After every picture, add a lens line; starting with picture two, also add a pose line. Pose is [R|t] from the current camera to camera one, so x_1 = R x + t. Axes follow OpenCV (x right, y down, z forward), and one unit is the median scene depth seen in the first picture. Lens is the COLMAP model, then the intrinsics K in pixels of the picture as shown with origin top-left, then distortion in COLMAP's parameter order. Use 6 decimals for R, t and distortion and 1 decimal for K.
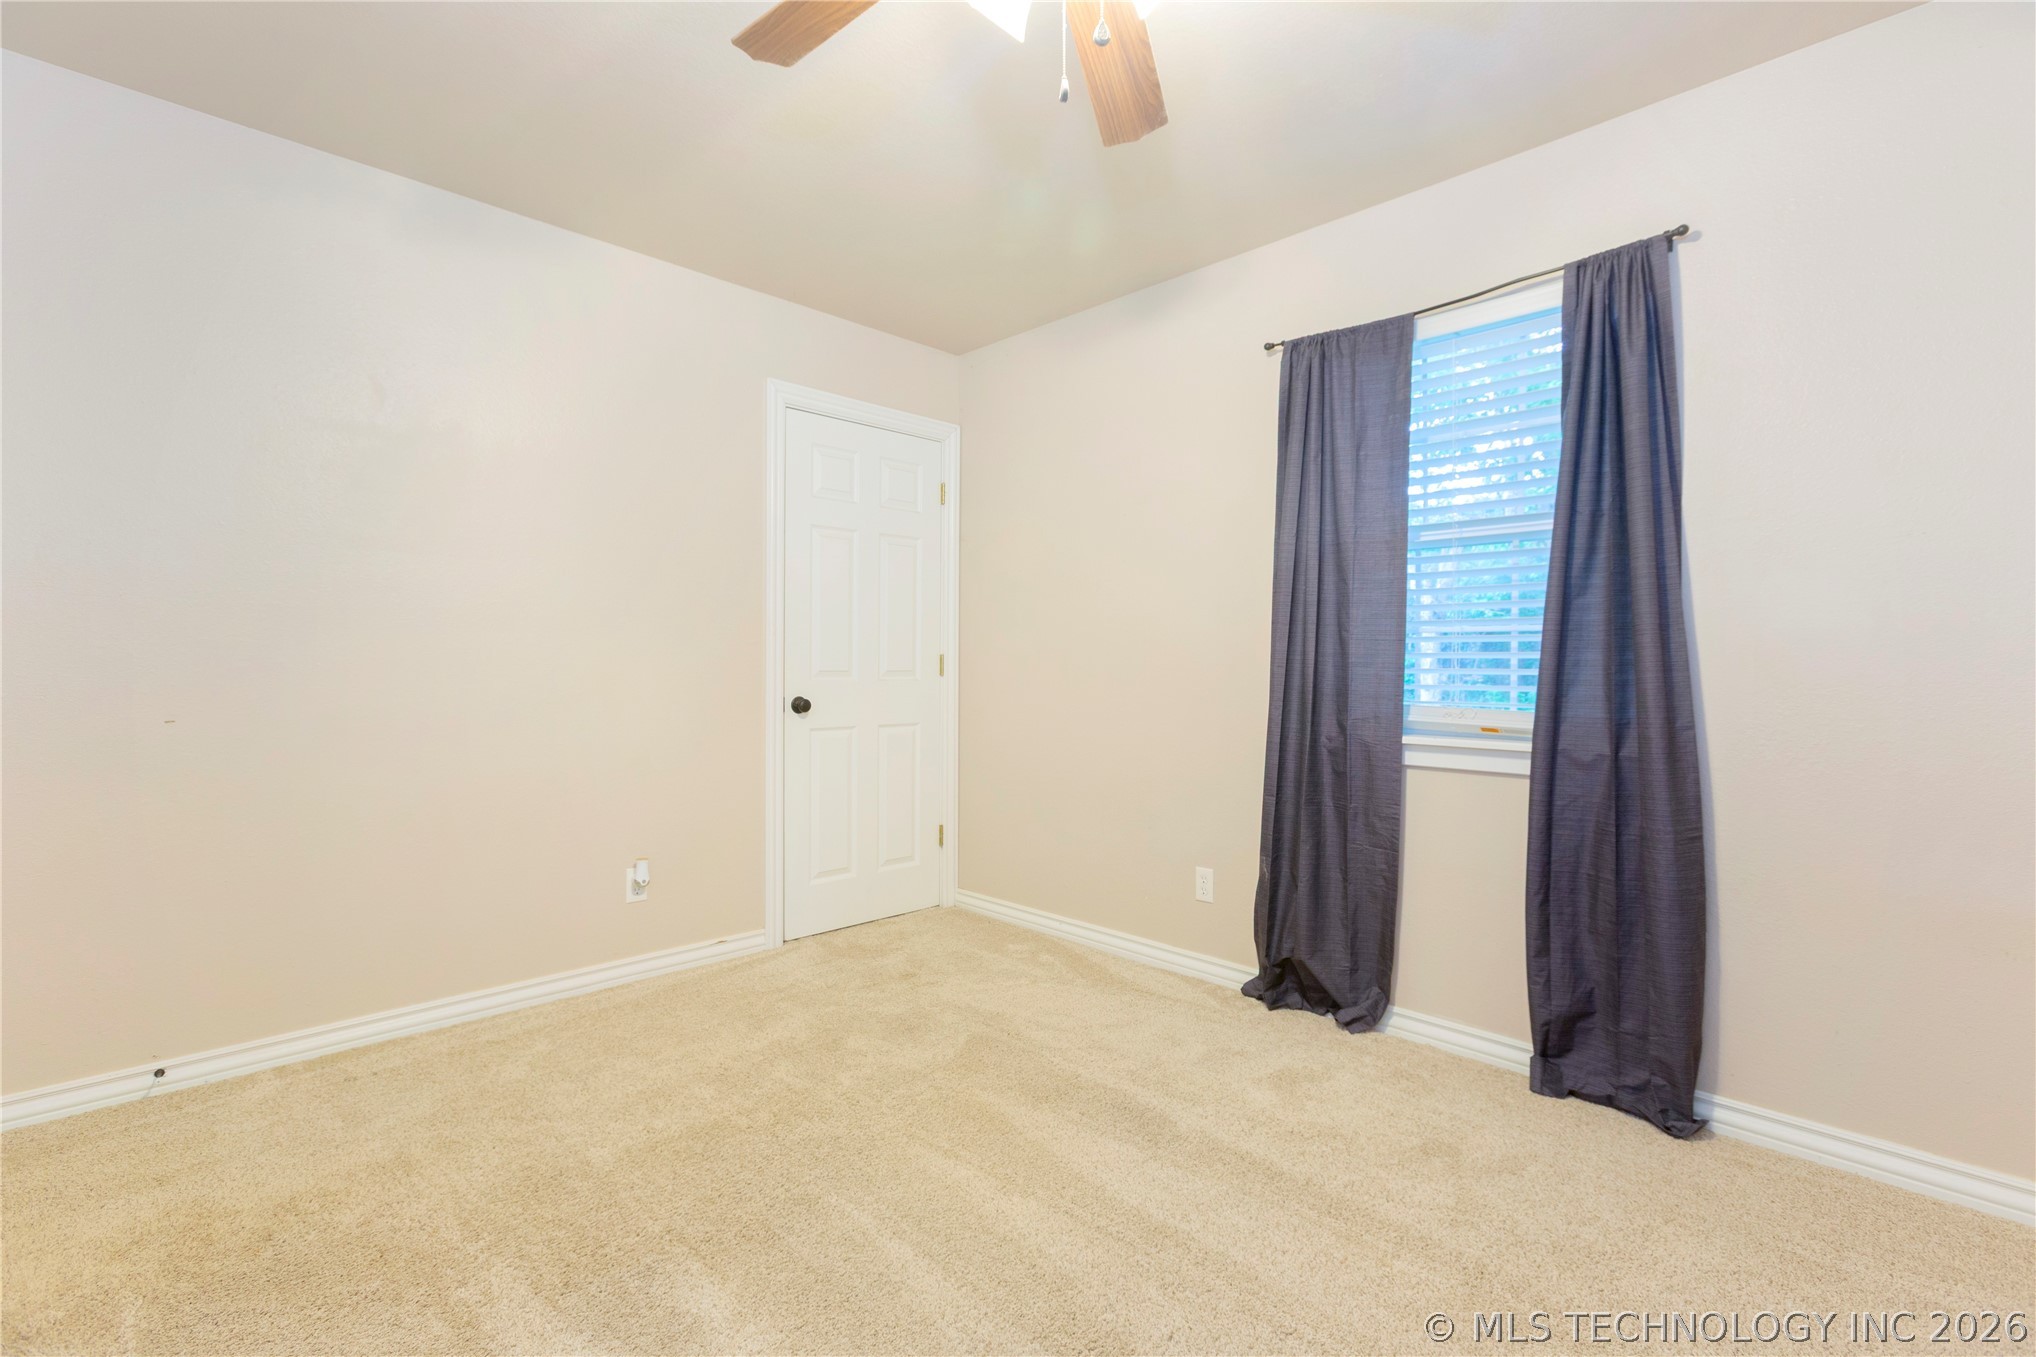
lens RADIAL K [[898.0, 0, 1017.9], [0, 898.0, 679.6], [0, 0, 1]] dist [-0.007815, 0.004603]
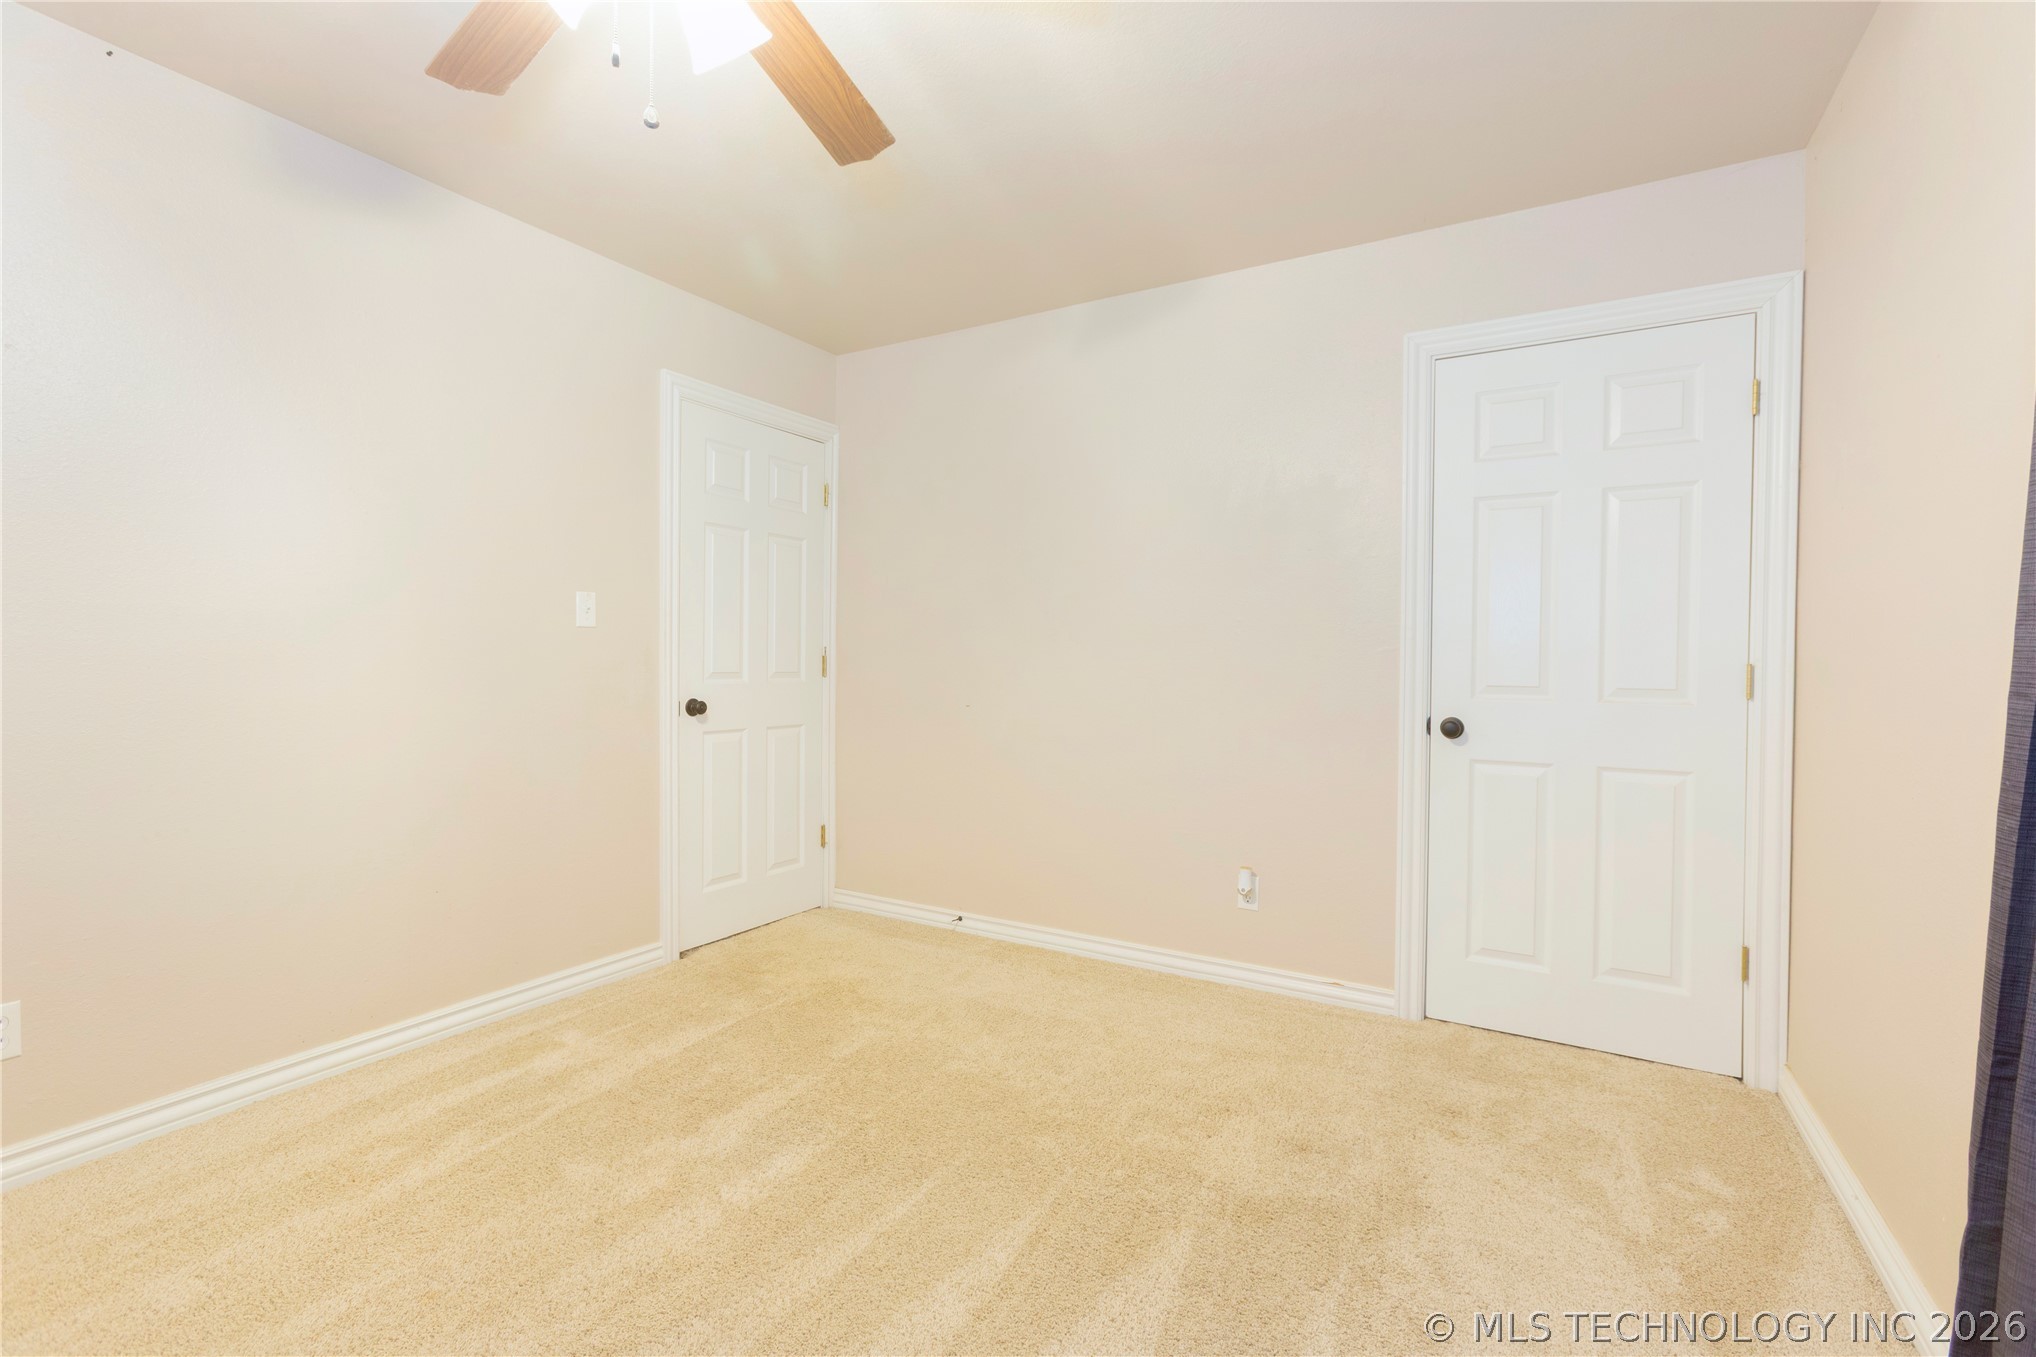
lens RADIAL K [[898.0, 0, 1012.1], [0, 898.0, 680.9], [0, 0, 1]] dist [-0.007815, 0.004603]
pose [[0.261508, 0.012919, -0.965115, 0.469017], [-0.030996, 0.999507, 0.004981, -0.005570], [0.964703, 0.028612, 0.261780, 0.467437]]
